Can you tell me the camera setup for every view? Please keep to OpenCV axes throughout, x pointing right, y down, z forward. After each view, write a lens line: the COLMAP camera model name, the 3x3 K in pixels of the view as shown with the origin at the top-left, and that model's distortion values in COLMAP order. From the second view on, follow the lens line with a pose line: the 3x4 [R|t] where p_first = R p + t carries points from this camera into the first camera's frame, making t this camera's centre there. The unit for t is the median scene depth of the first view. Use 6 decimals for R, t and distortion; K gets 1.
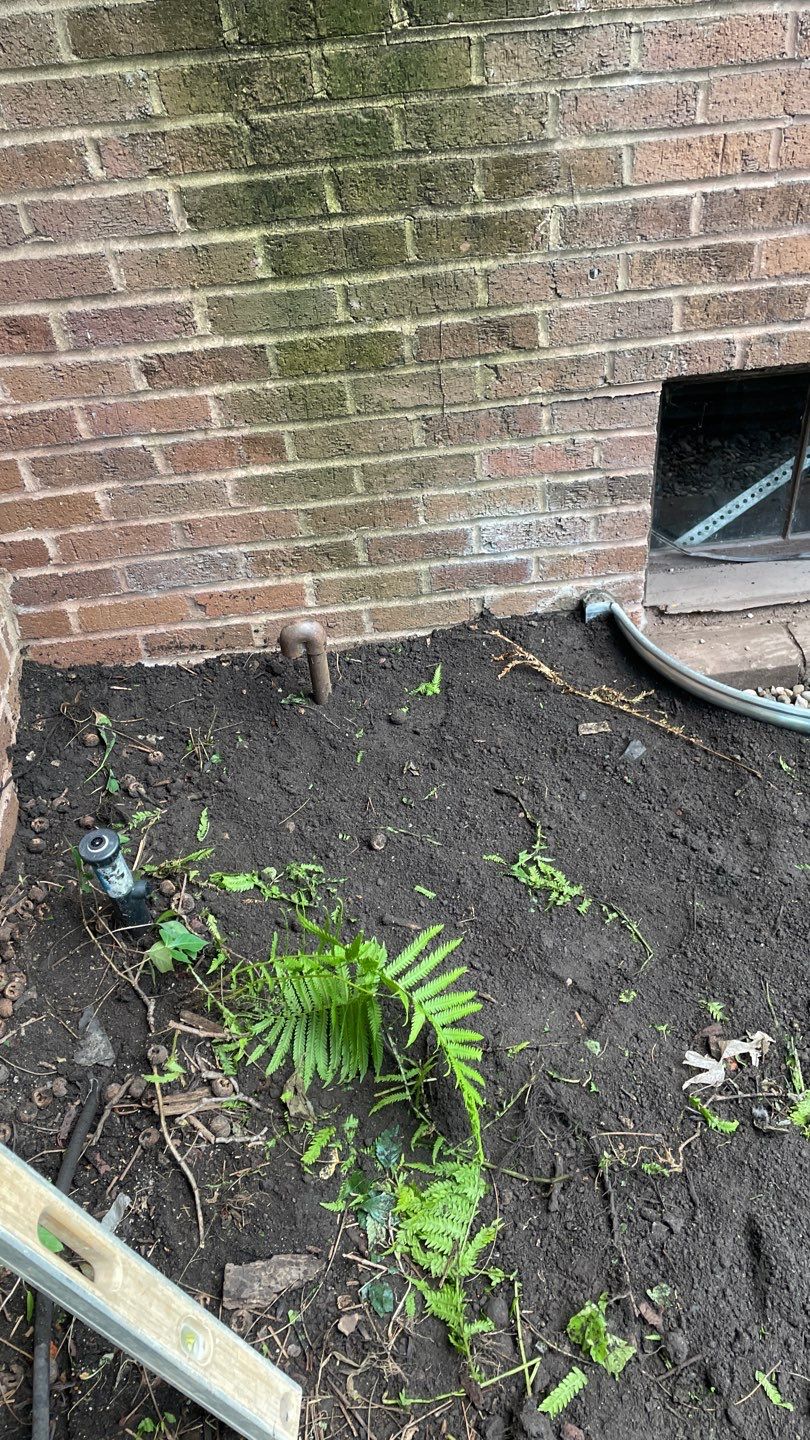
lens RADIAL K [[1085.3, 0, 418.6], [0, 1085.3, 705.4], [0, 0, 1]] dist [0.078426, -0.104863]
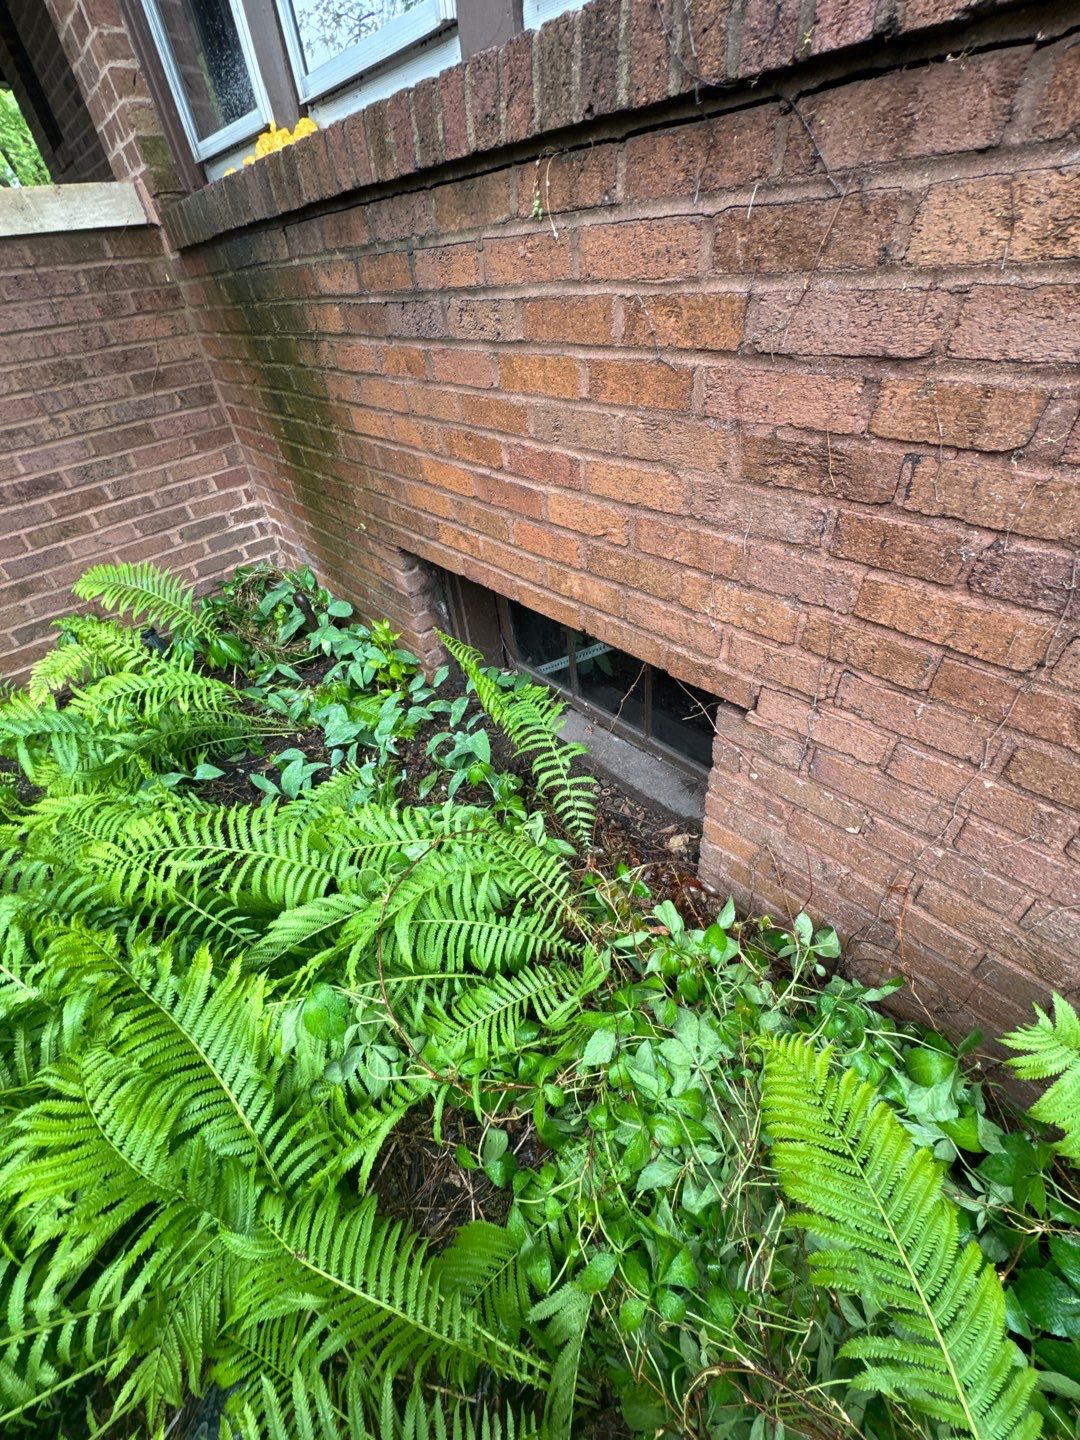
lens RADIAL K [[573.4, 0, 536.7], [0, 573.4, 718.2], [0, 0, 1]] dist [-0.005577, 0.000087]
pose [[0.595222, 0.518903, -0.613556, 1.193978], [-0.474242, 0.843235, 0.253079, -0.449916], [0.648695, 0.140336, 0.747997, 0.544496]]
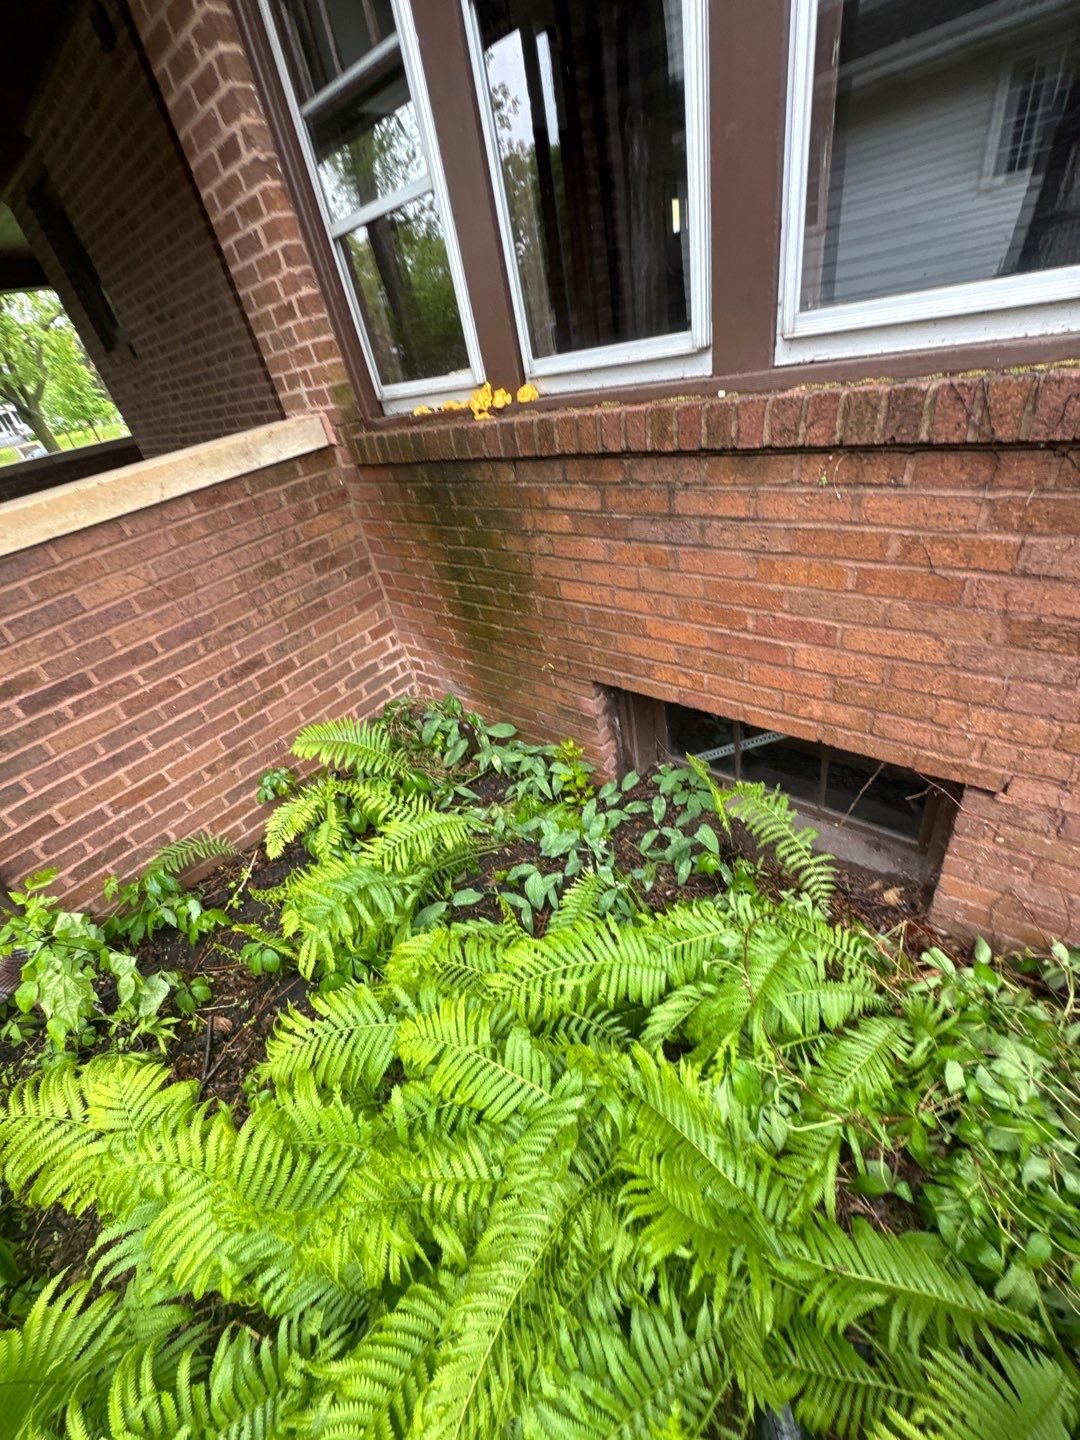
lens RADIAL K [[573.4, 0, 534.3], [0, 573.4, 717.3], [0, 0, 1]] dist [-0.005577, 0.000087]
pose [[0.680255, 0.362089, -0.637295, 0.983691], [-0.351926, 0.924035, 0.149356, -0.398918], [0.642963, 0.122680, 0.756008, 0.103859]]
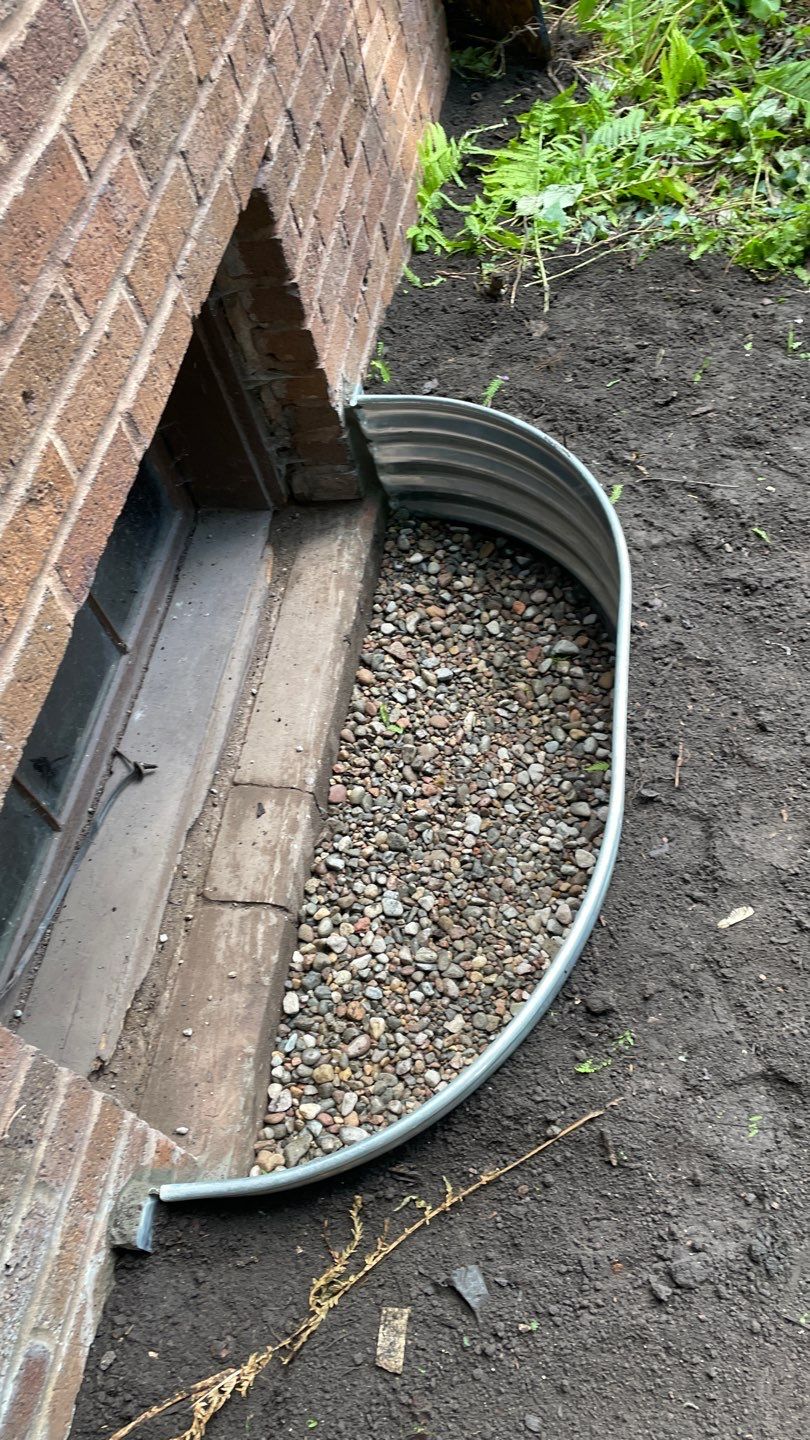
lens RADIAL K [[1085.3, 0, 417.2], [0, 1085.3, 707.5], [0, 0, 1]] dist [0.078426, -0.104863]
pose [[0.251679, -0.778186, 0.575399, 0.107004], [0.735097, 0.540426, 0.409356, -0.441362], [-0.629516, 0.319947, 0.708056, 0.573141]]
